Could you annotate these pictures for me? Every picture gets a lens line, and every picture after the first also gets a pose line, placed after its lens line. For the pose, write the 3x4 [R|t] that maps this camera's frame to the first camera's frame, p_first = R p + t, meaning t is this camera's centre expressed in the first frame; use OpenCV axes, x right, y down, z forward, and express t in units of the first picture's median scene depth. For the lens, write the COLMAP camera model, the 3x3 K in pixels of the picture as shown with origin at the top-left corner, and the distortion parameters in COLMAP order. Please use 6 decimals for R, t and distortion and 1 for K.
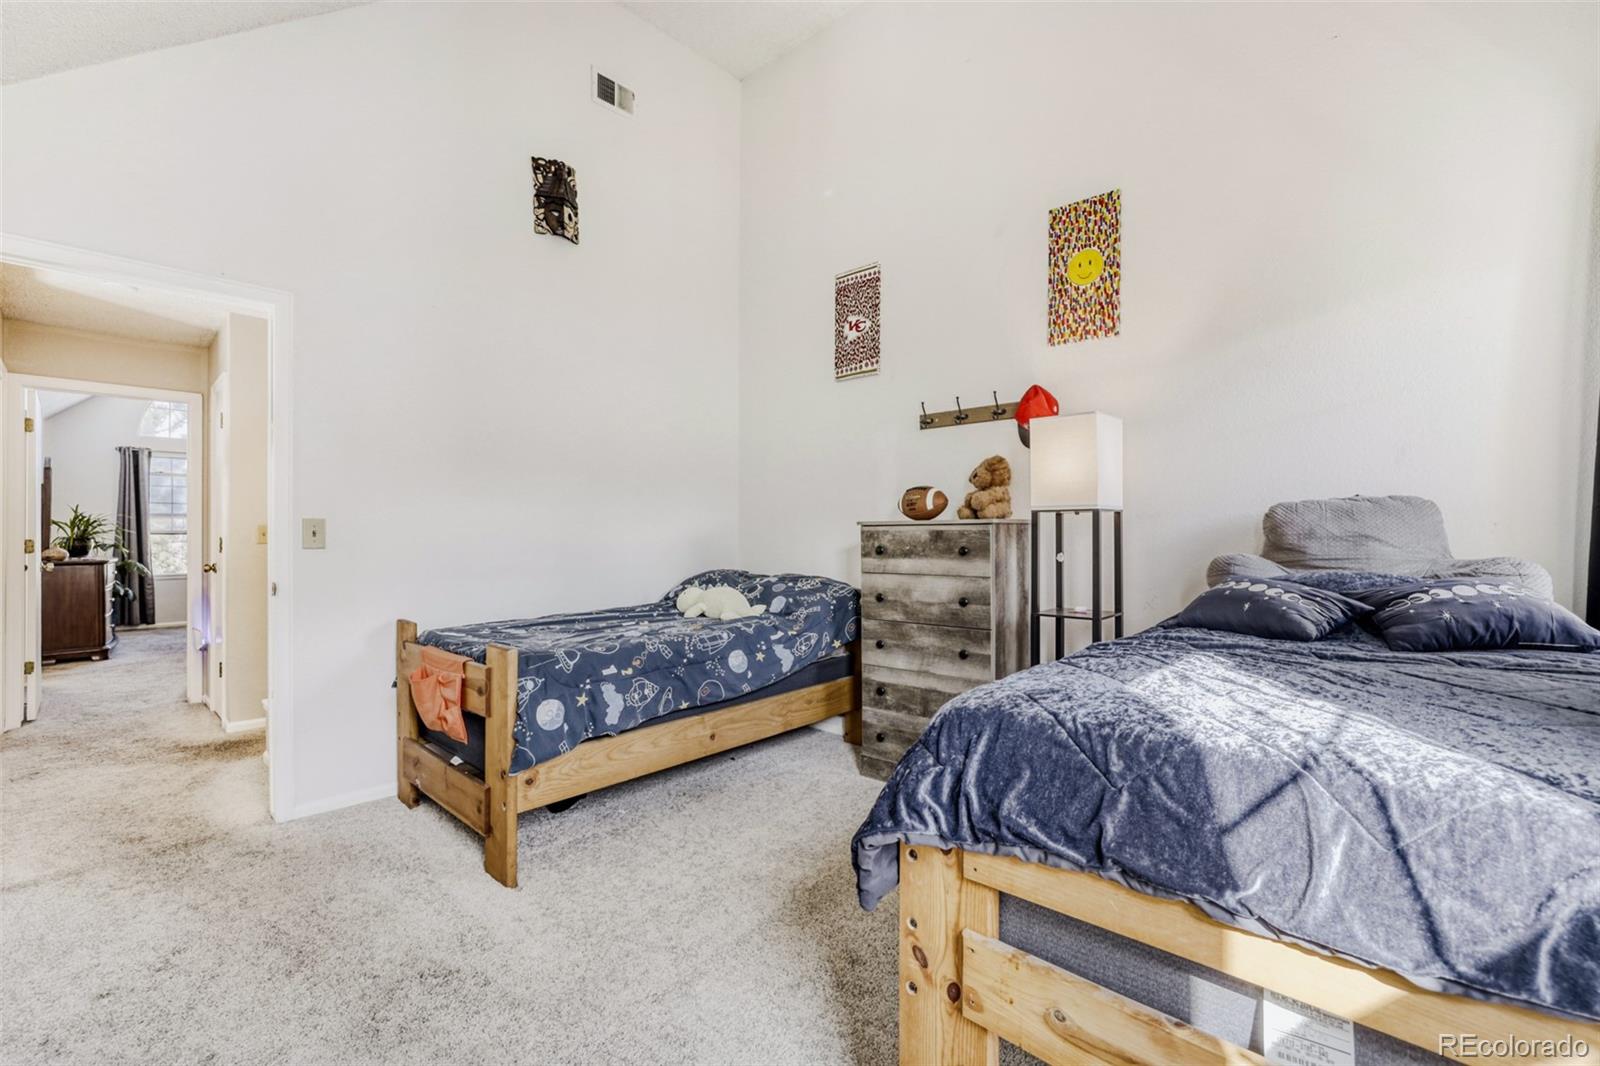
lens RADIAL K [[703.7, 0, 803.9], [0, 703.7, 529.0], [0, 0, 1]] dist [-0.011548, 0.000912]
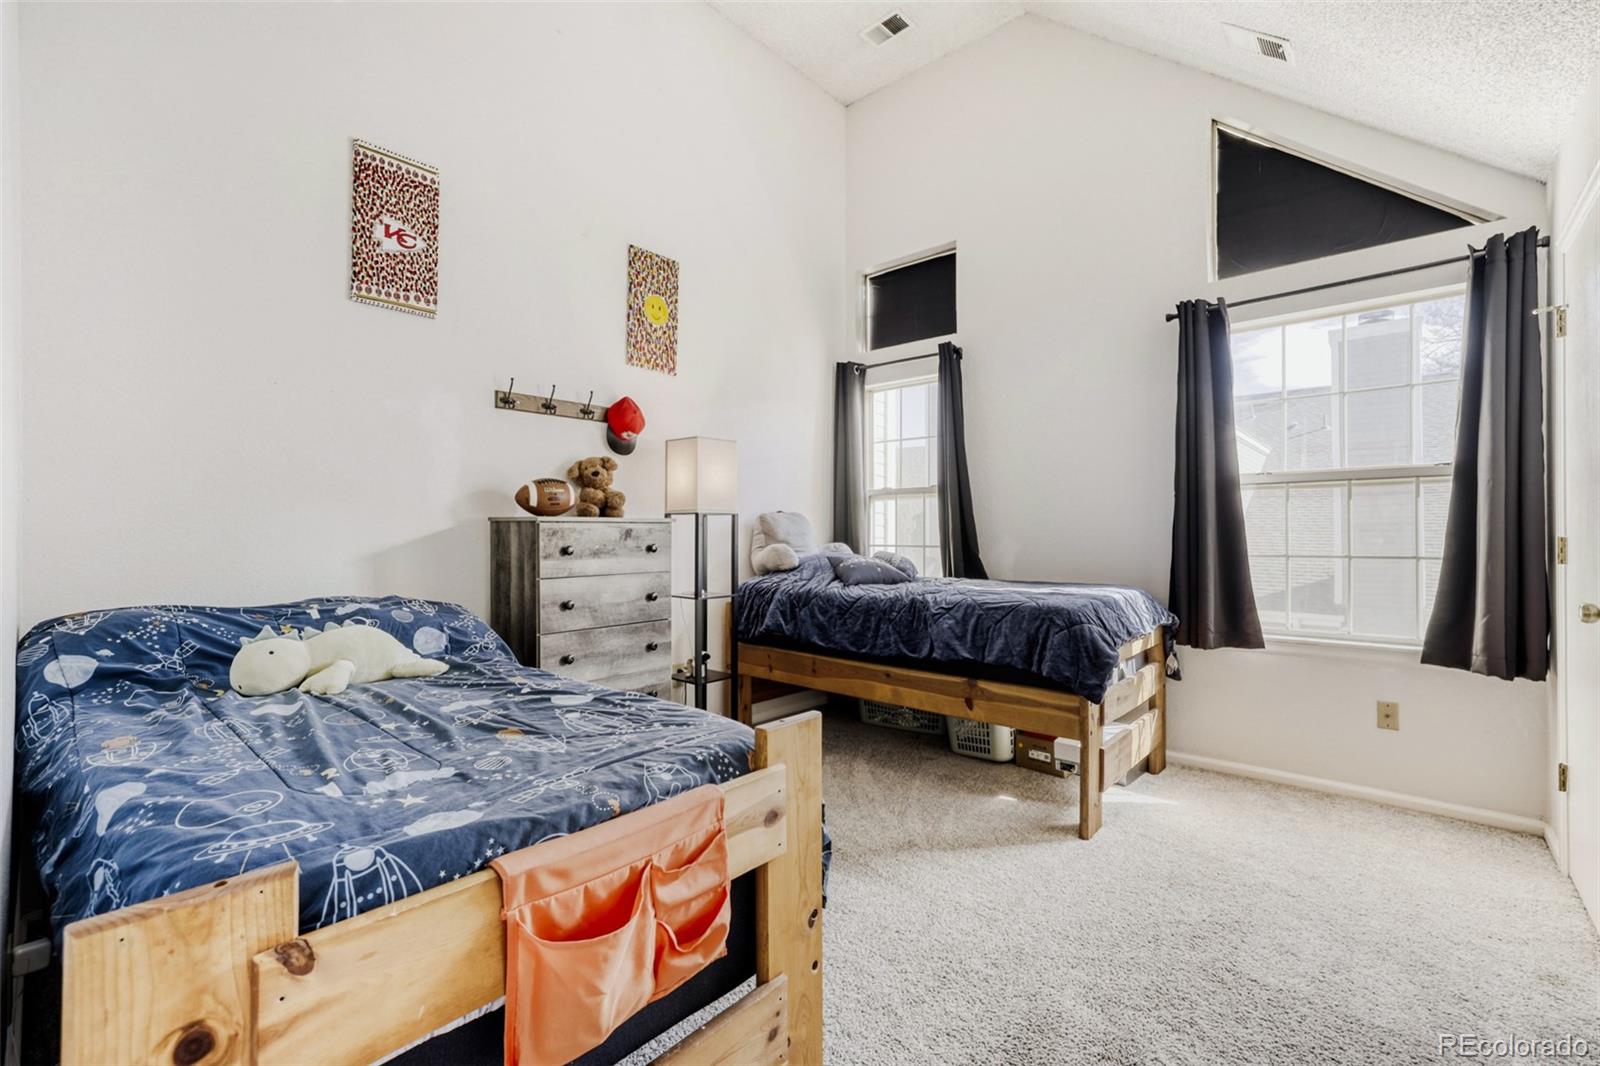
lens RADIAL K [[703.7, 0, 799.4], [0, 703.7, 532.9], [0, 0, 1]] dist [-0.011548, 0.000912]
pose [[-0.016501, 0.005572, 0.999848, -0.776425], [-0.004557, 0.999974, -0.005648, 0.012475], [-0.999853, -0.004650, -0.016475, 0.749980]]
